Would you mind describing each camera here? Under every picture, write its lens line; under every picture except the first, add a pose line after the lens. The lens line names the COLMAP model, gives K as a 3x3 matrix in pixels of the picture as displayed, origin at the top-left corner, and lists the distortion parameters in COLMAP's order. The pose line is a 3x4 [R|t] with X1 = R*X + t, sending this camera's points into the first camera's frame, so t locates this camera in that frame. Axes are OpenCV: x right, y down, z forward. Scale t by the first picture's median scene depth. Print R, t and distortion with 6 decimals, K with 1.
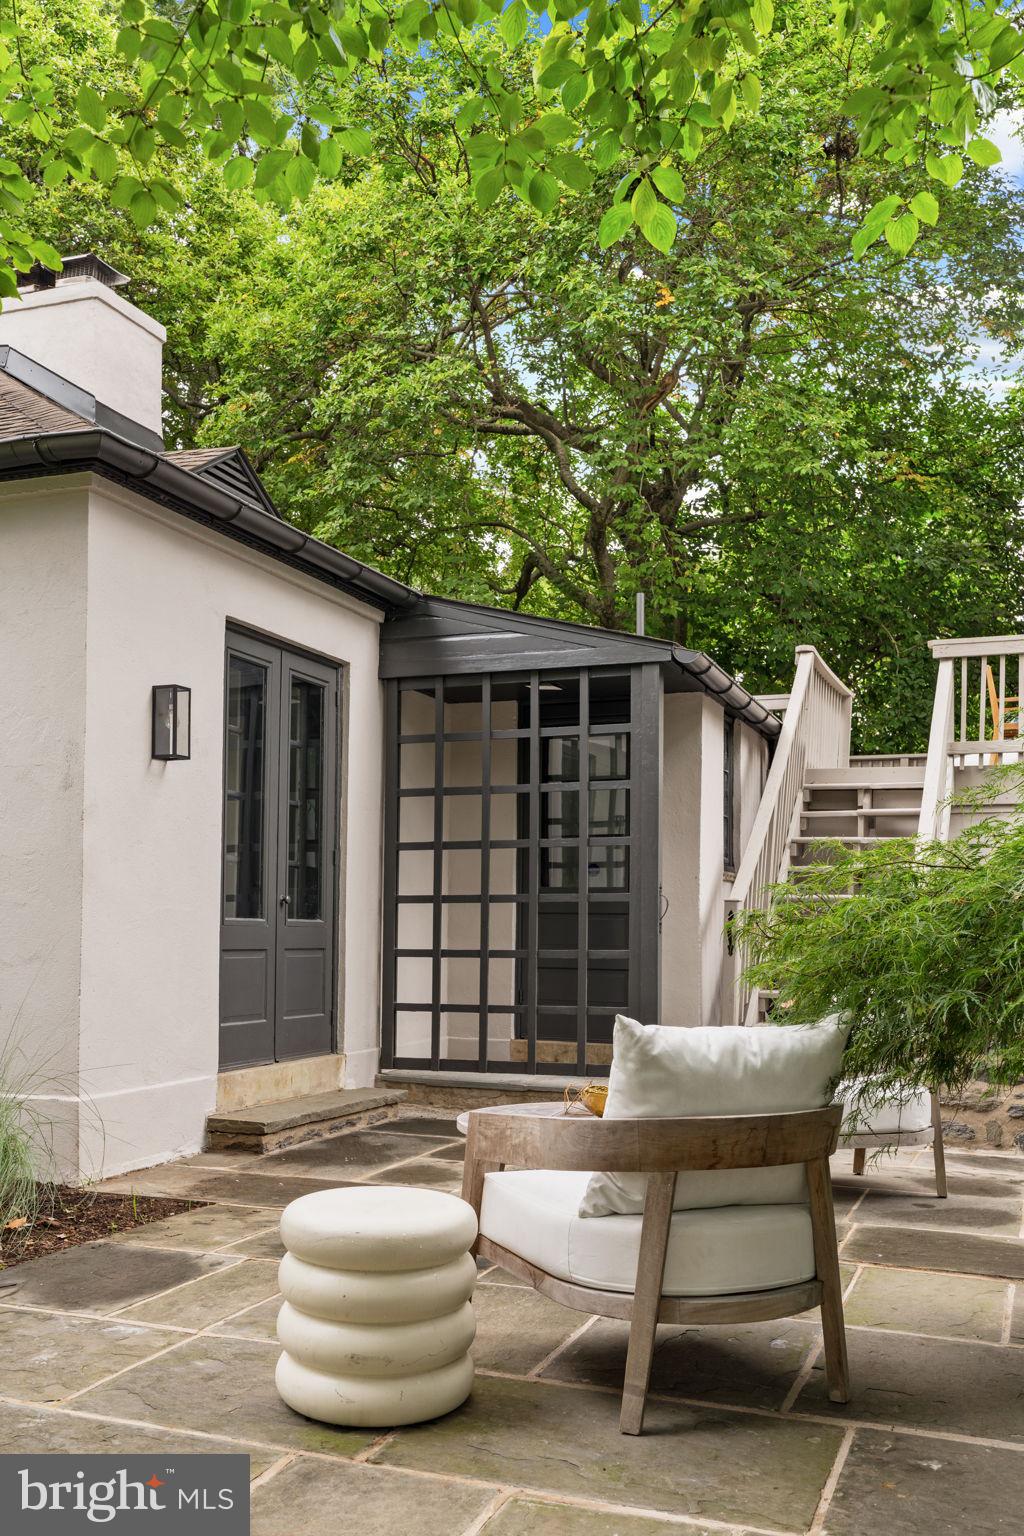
lens RADIAL K [[1525.2, 0, 511.6], [0, 1525.2, 810.5], [0, 0, 1]] dist [-0.020760, -0.002419]
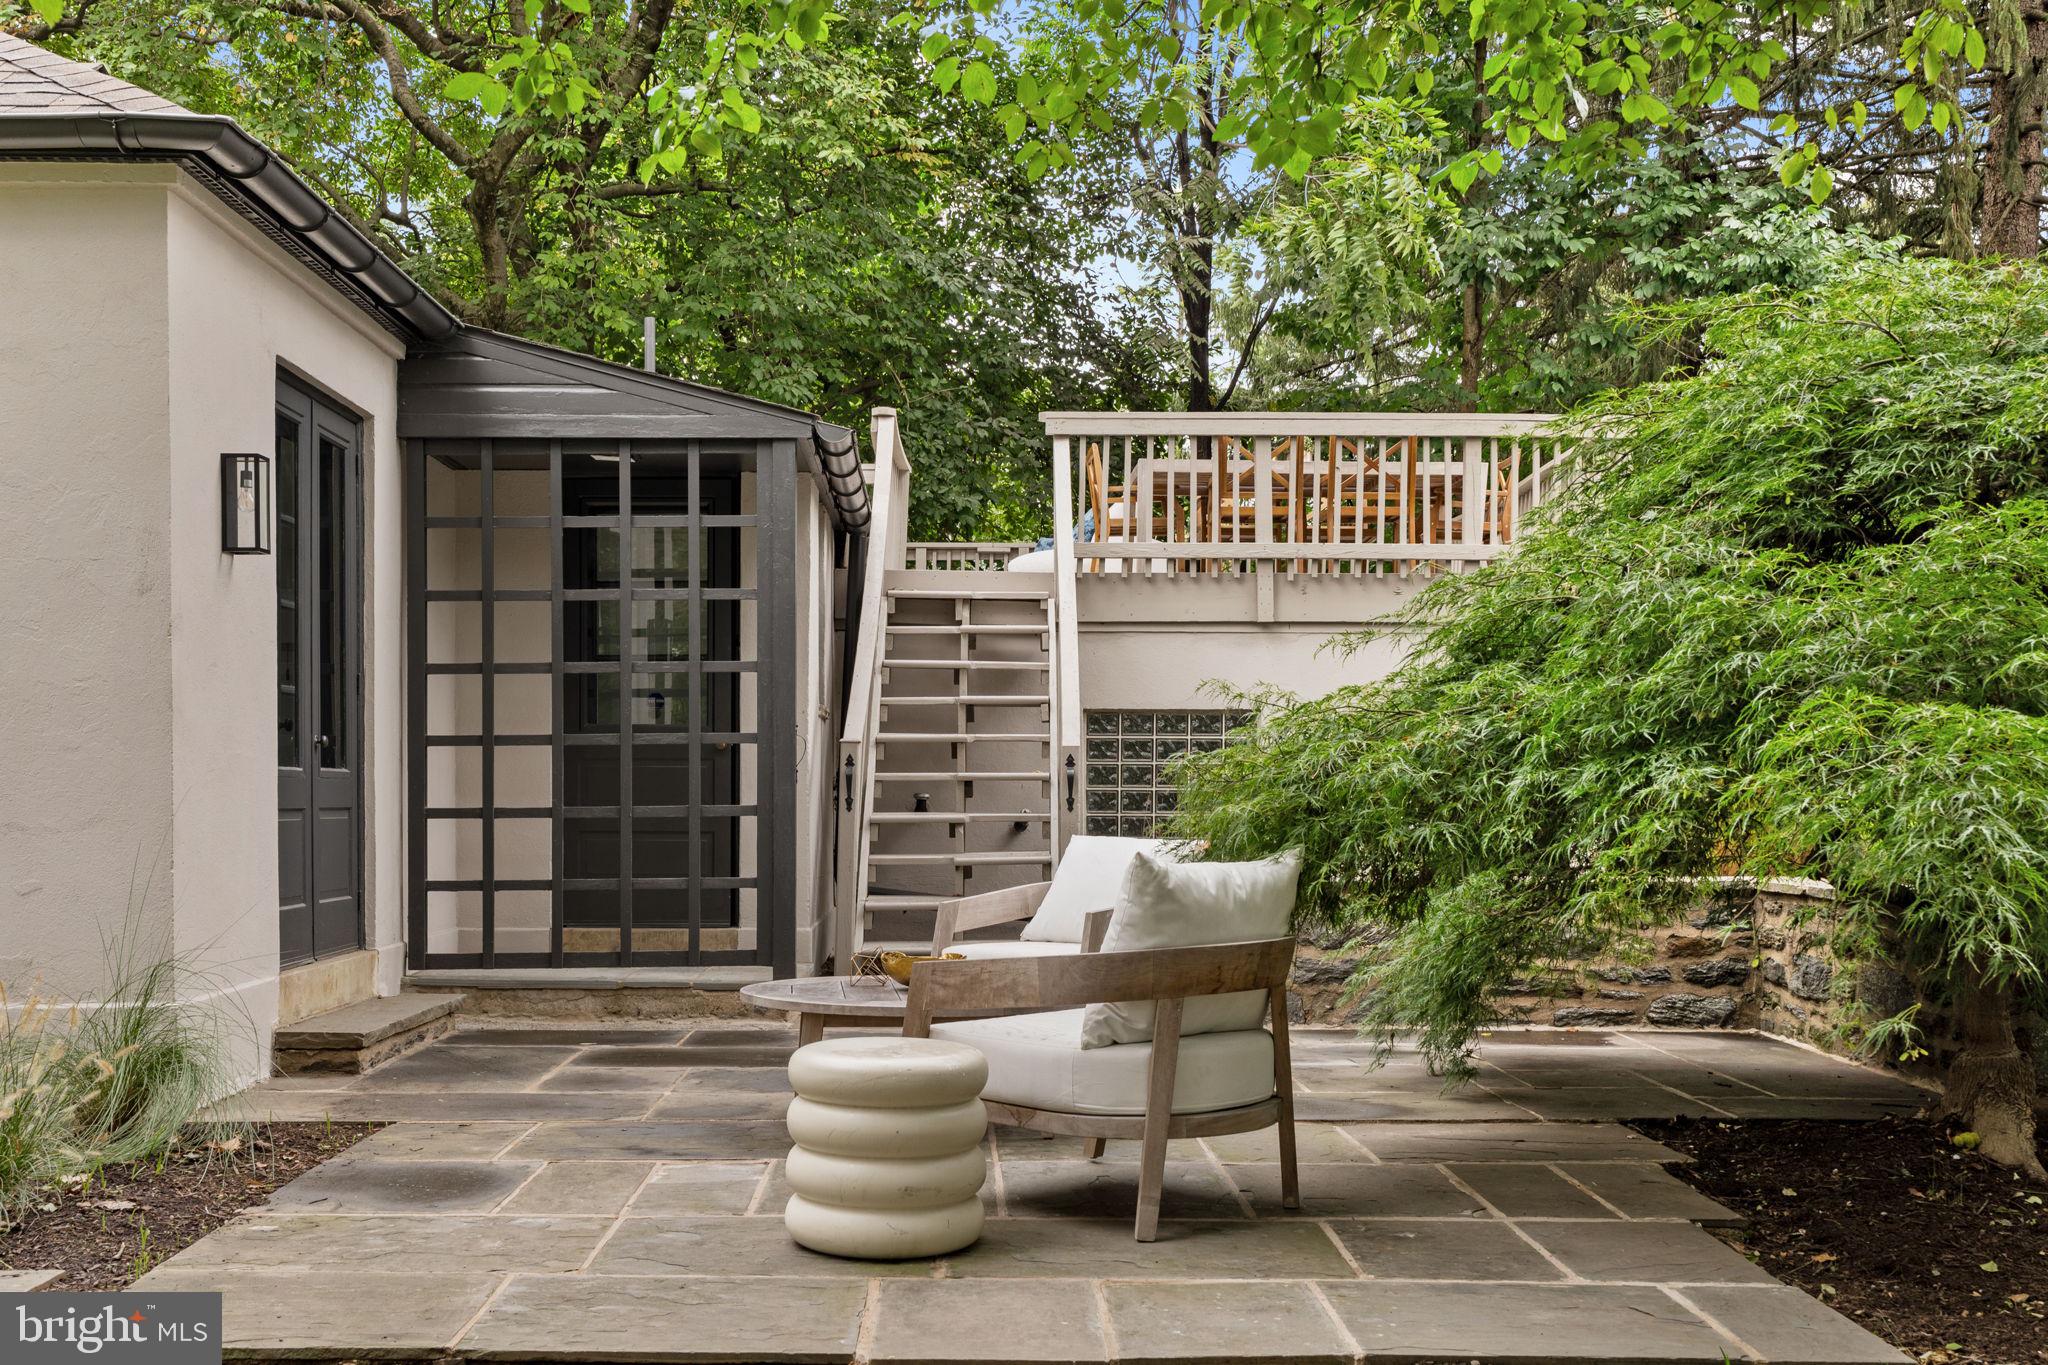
lens RADIAL K [[2693.0, 0, 1023.6], [0, 2693.0, 683.9], [0, 0, 1]] dist [-0.000044, 0.004529]
pose [[0.906489, 0.008361, 0.422146, -0.375044], [-0.024573, 0.999154, 0.032976, -0.019570], [-0.421513, -0.040266, 0.905928, -0.308321]]
